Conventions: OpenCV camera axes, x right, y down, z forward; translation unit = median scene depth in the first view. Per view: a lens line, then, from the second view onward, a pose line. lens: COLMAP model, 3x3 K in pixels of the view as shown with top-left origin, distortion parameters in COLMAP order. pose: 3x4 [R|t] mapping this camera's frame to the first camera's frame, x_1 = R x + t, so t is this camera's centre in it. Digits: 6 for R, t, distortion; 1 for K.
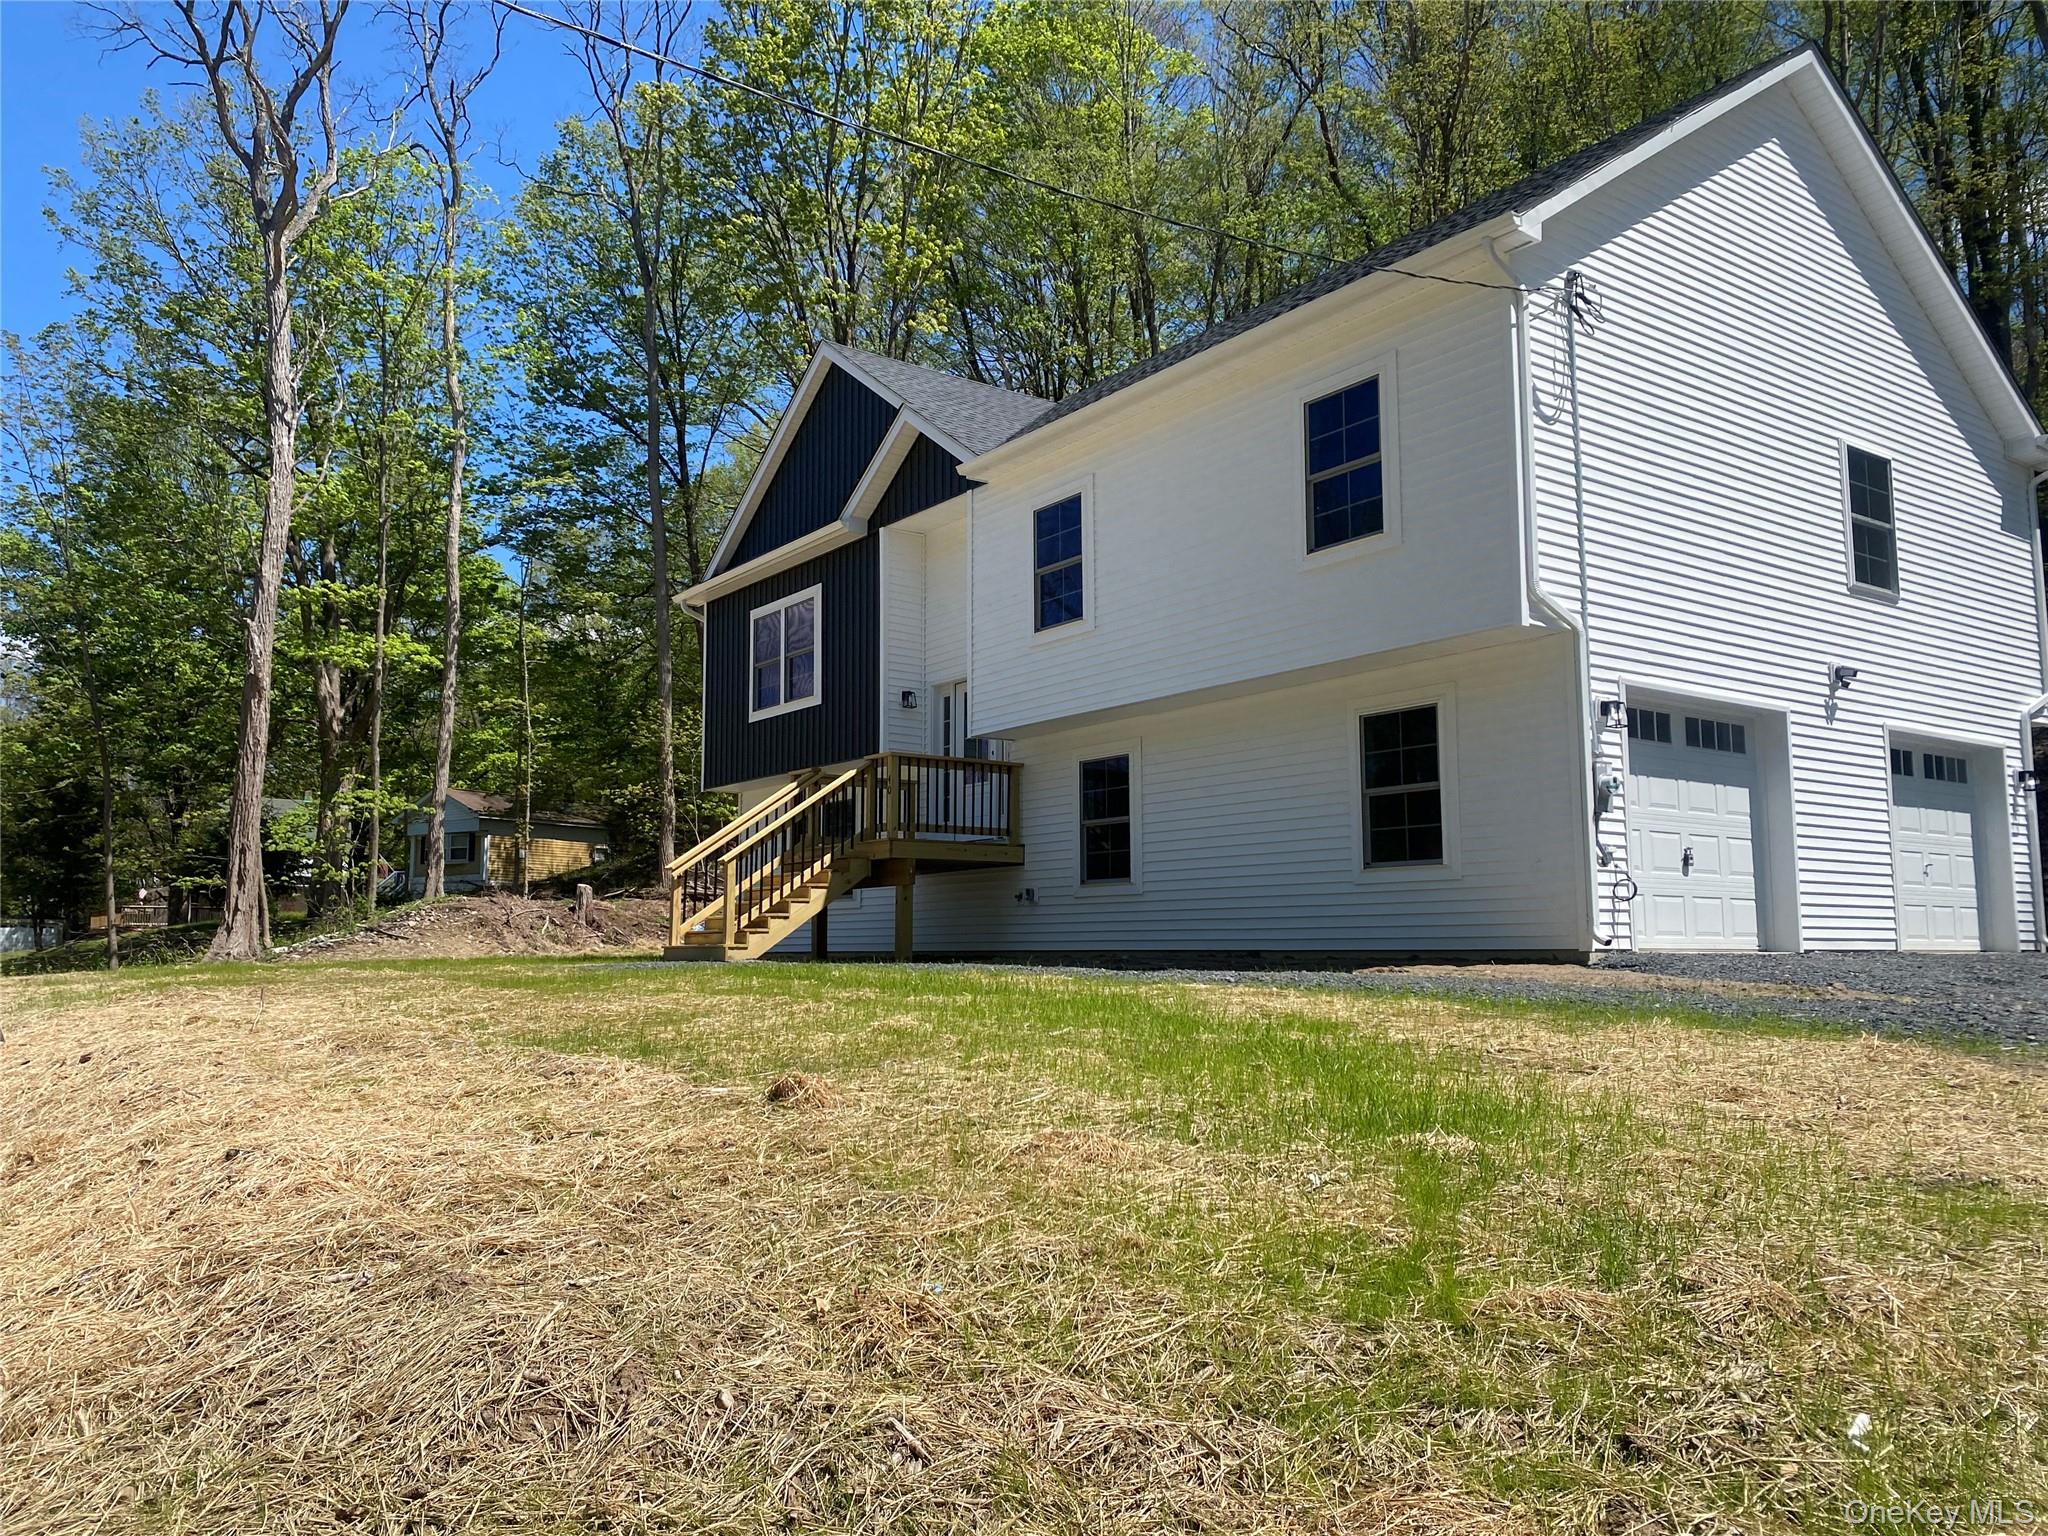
lens RADIAL K [[1565.1, 0, 1024.0], [0, 1565.1, 768.0], [0, 0, 1]] dist [0.011454, 0.001370]
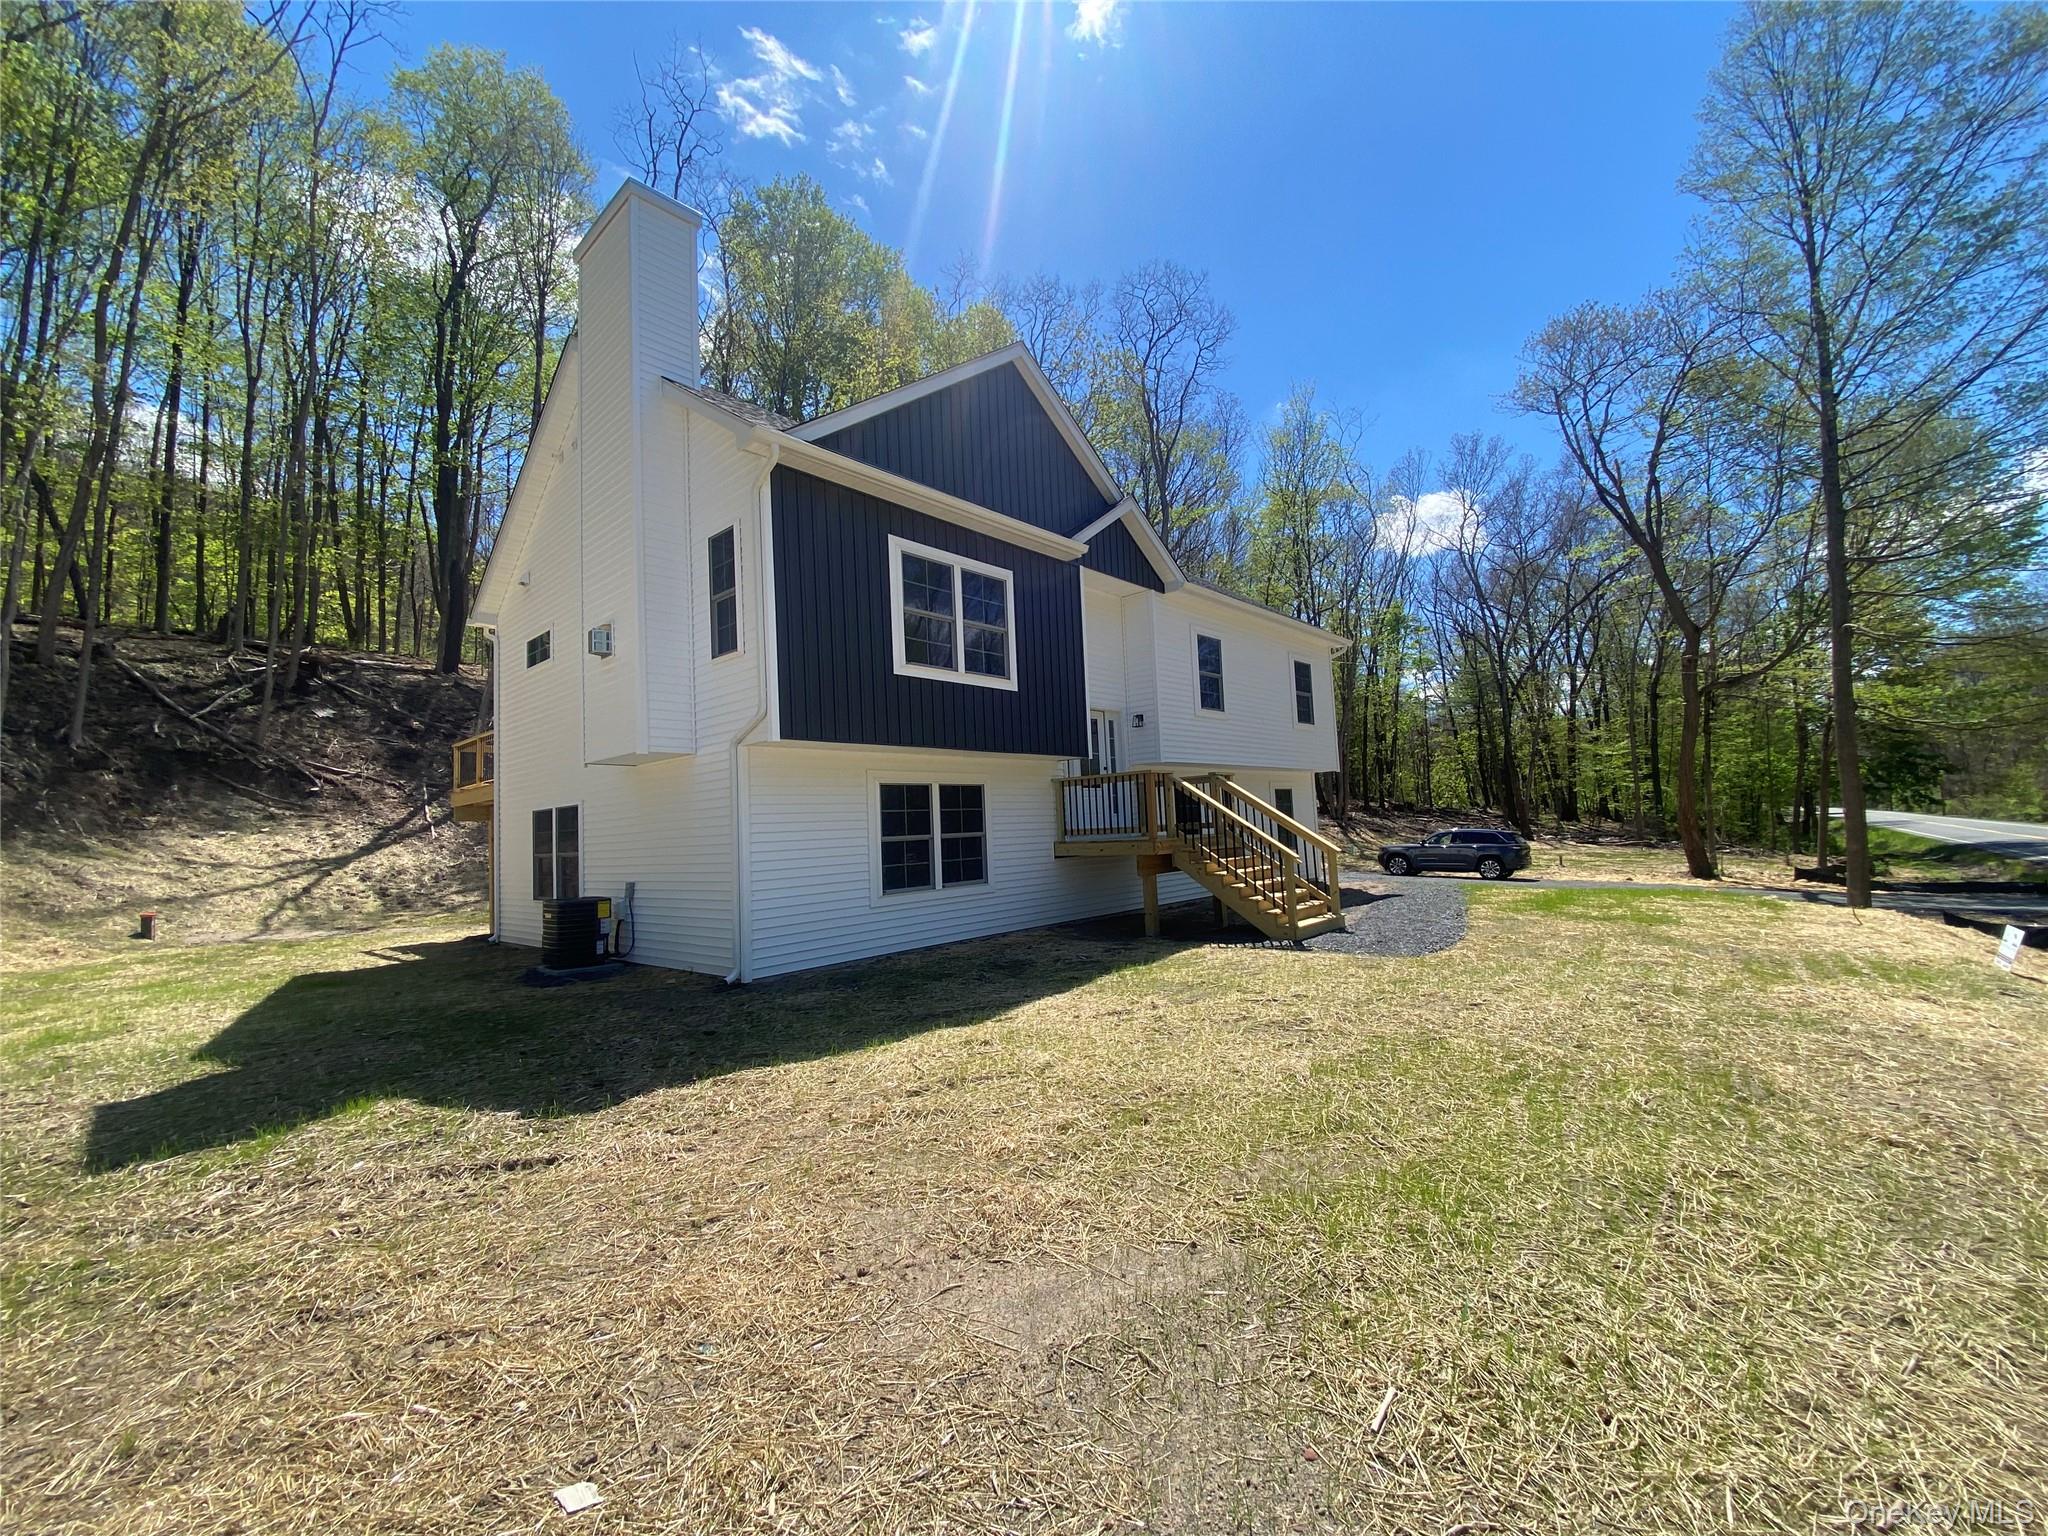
lens RADIAL K [[816.8, 0, 1024.0], [0, 816.8, 768.0], [0, 0, 1]] dist [-0.036820, -0.000517]
pose [[-0.204154, 0.169094, 0.964224, -0.618258], [0.014251, 0.985378, -0.169786, 0.091216], [-0.978835, -0.020922, -0.203578, 1.129722]]
